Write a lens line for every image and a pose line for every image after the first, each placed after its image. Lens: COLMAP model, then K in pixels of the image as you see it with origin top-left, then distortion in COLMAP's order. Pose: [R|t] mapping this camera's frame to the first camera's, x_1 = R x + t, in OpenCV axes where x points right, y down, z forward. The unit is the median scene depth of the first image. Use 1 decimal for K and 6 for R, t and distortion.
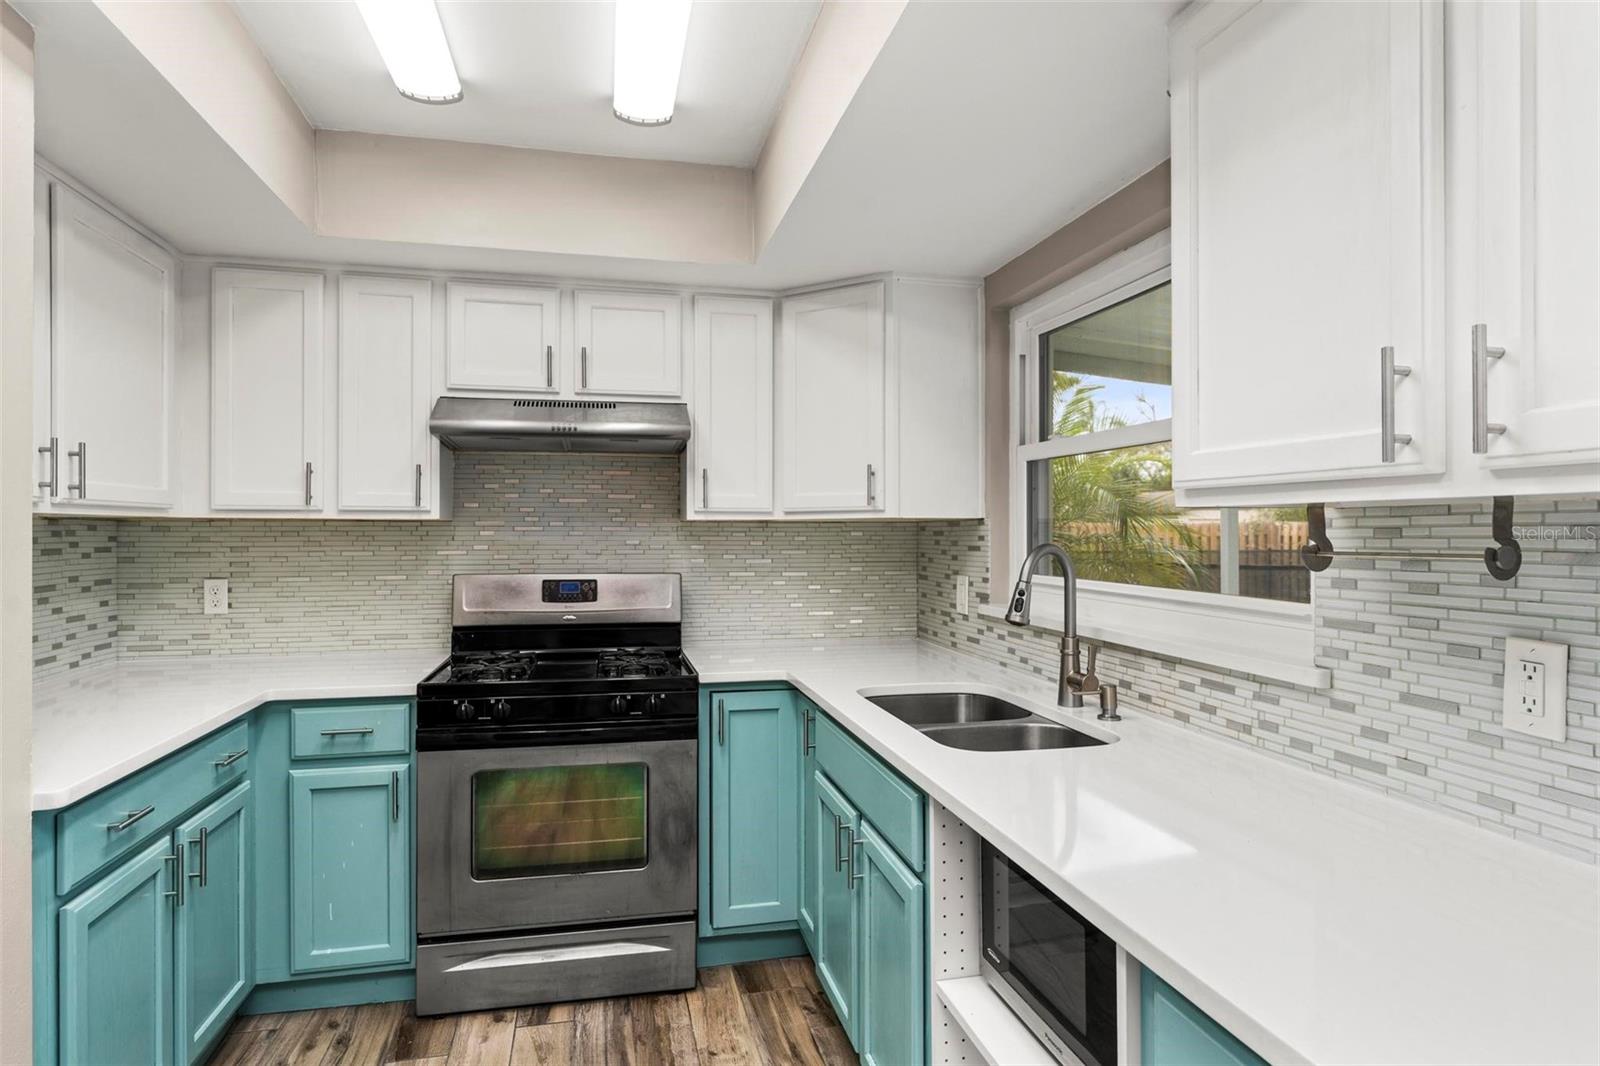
lens RADIAL K [[895.1, 0, 804.7], [0, 895.1, 530.6], [0, 0, 1]] dist [-0.002165, -0.004526]
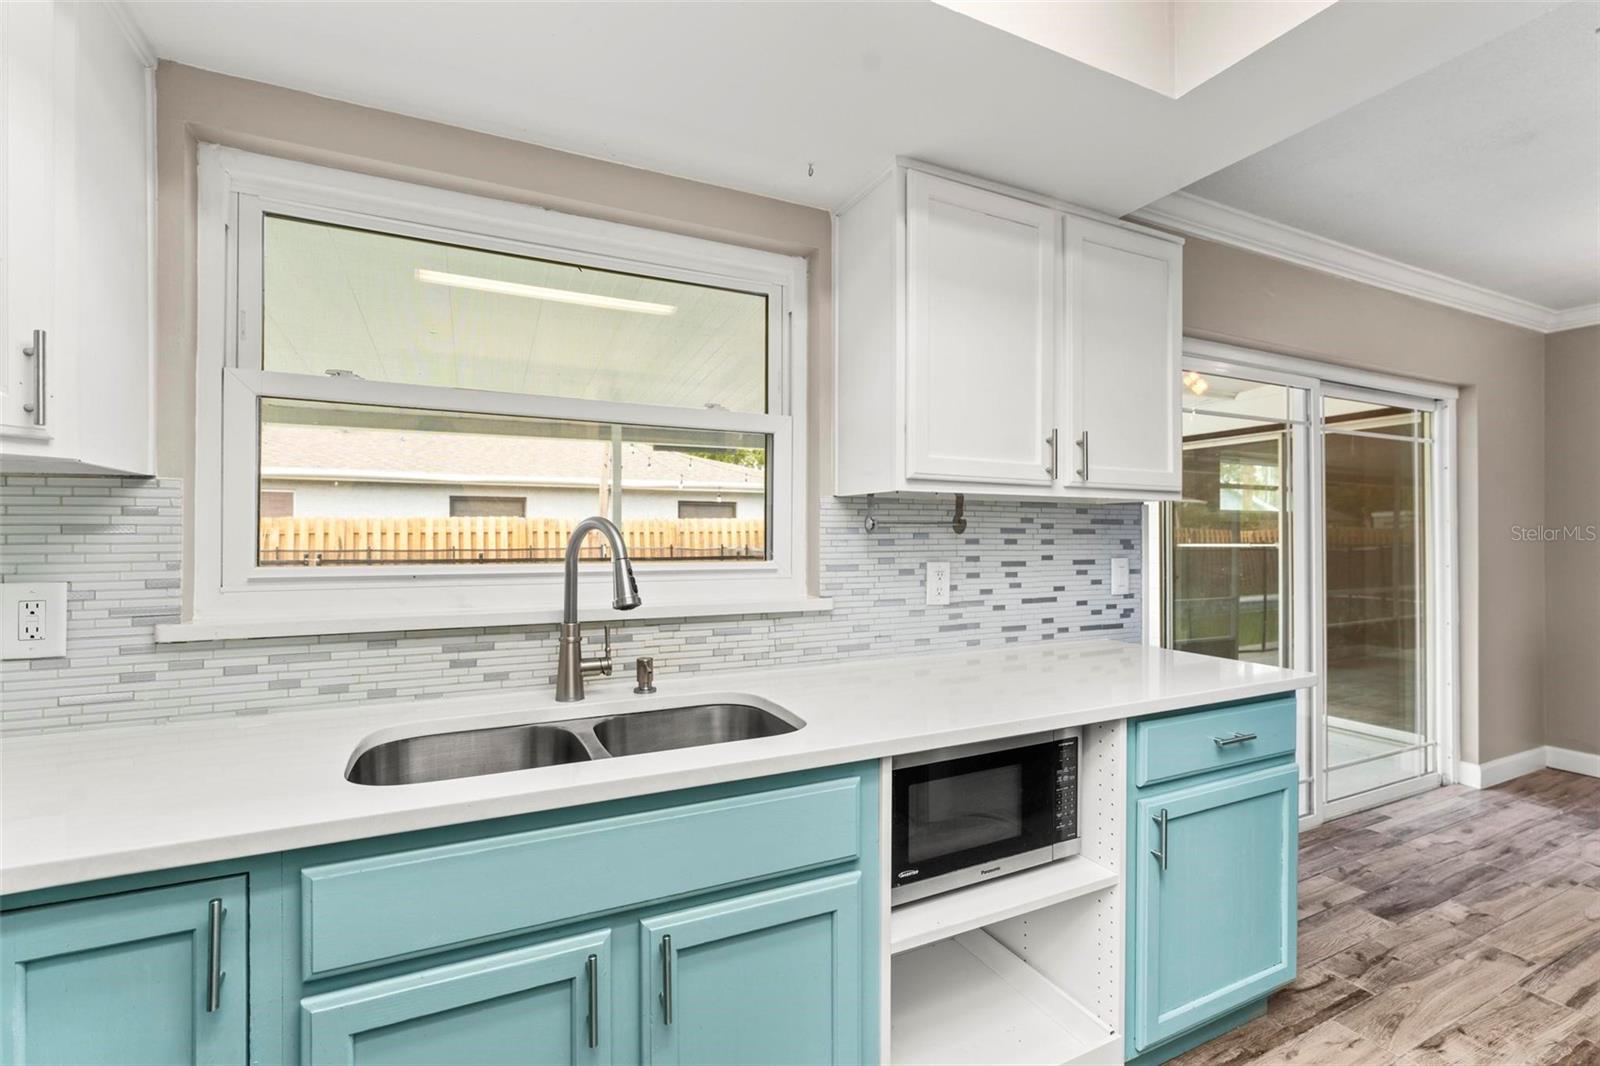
lens RADIAL K [[700.0, 0, 804.6], [0, 700.0, 525.9], [0, 0, 1]] dist [-0.002491, -0.001024]
pose [[-0.221770, 0.005382, 0.975084, -0.372516], [-0.004671, 0.999967, -0.006581, 0.021618], [-0.975088, -0.006014, -0.221738, 0.792100]]
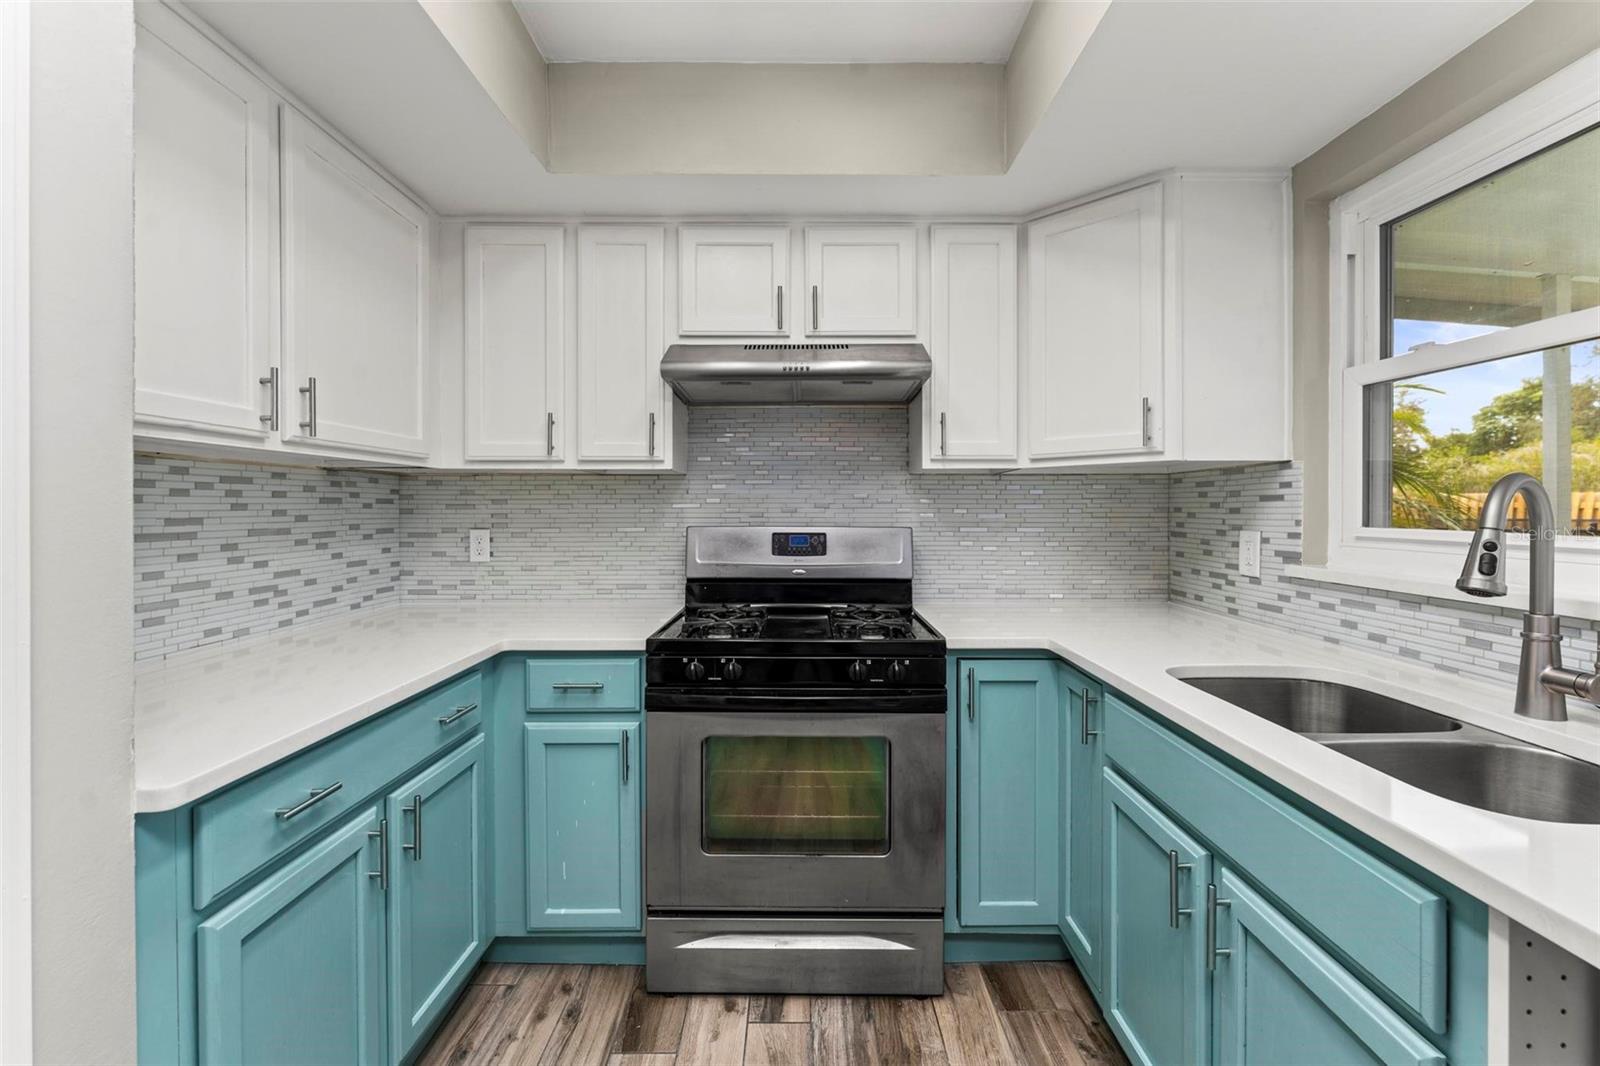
lens RADIAL K [[700.0, 0, 805.0], [0, 700.0, 512.6], [0, 0, 1]] dist [-0.002491, -0.001024]
pose [[0.974806, 0.000557, -0.223054, -0.104416], [0.001274, 0.999967, 0.008062, 0.032413], [0.223051, -0.008143, 0.974773, 0.312585]]
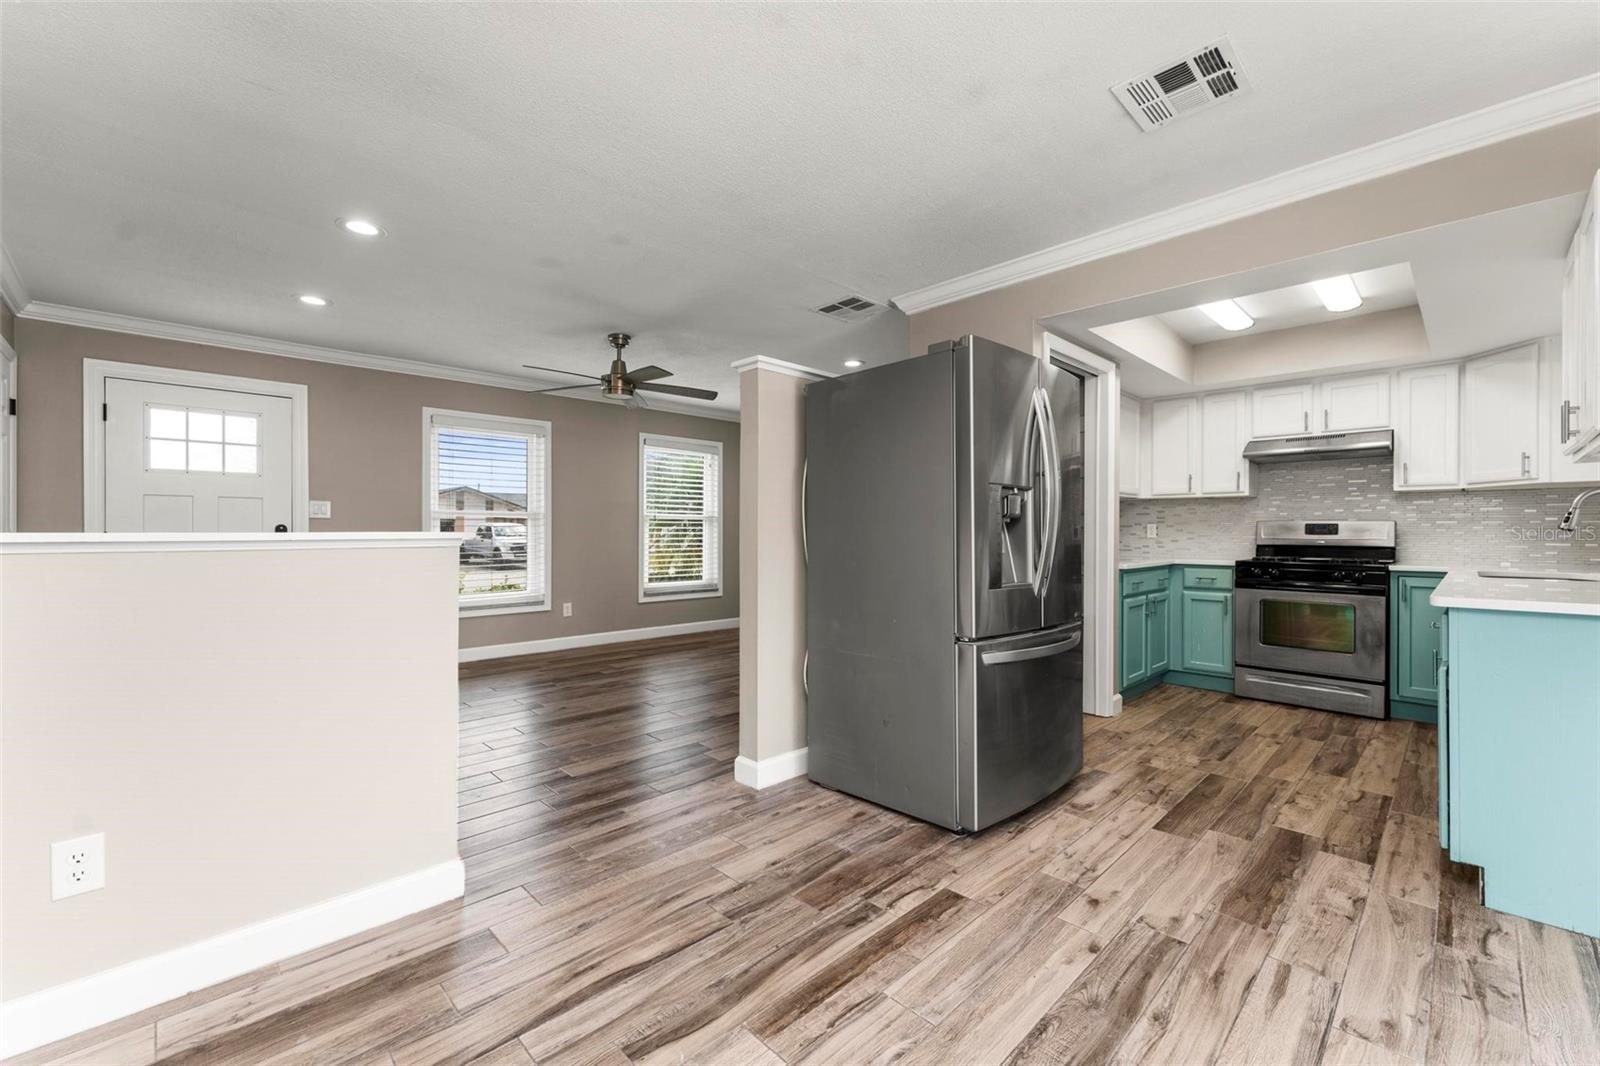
lens RADIAL K [[648.3, 0, 813.7], [0, 648.3, 534.0], [0, 0, 1]] dist [0.001019, -0.000227]
pose [[0.523013, 0.005283, -0.852308, 0.467221], [0.000974, 0.999976, 0.006796, 0.081443], [0.852324, -0.004385, 0.522996, -0.897557]]
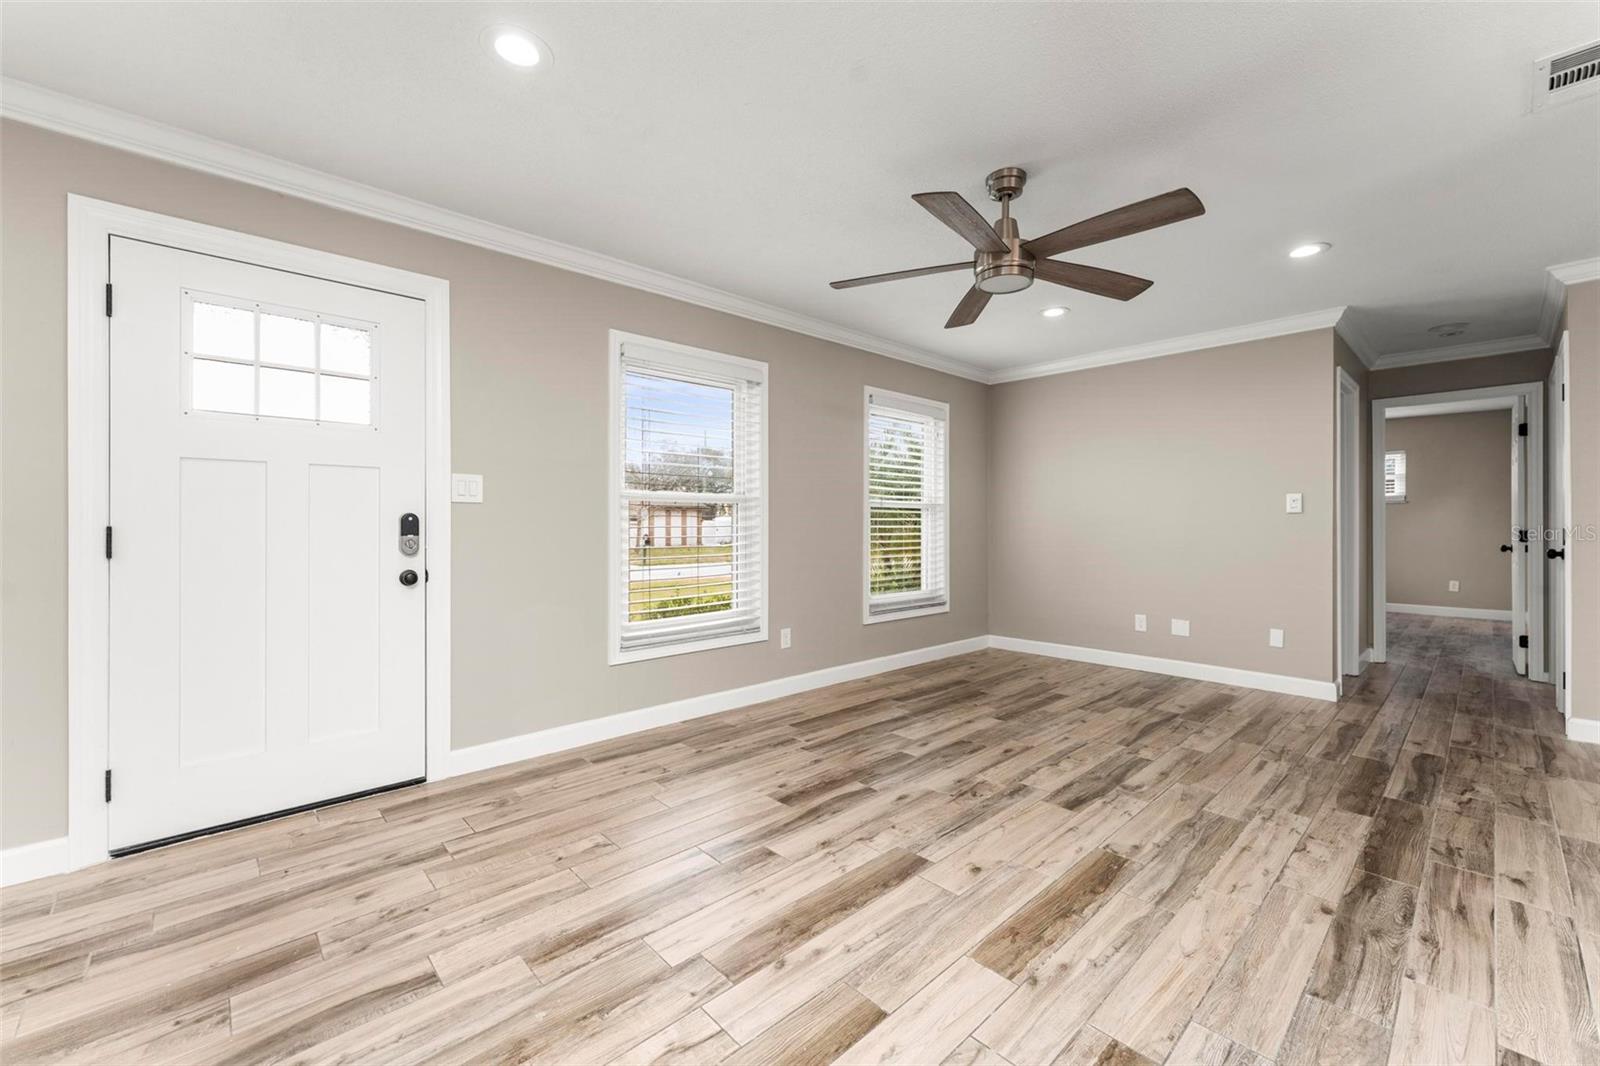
lens RADIAL K [[648.3, 0, 815.0], [0, 648.3, 520.0], [0, 0, 1]] dist [0.001019, -0.000227]
pose [[0.500875, -0.005937, -0.865499, -0.532269], [0.005672, 0.999978, -0.003576, 0.081542], [0.865501, -0.003118, 0.500898, -1.154954]]
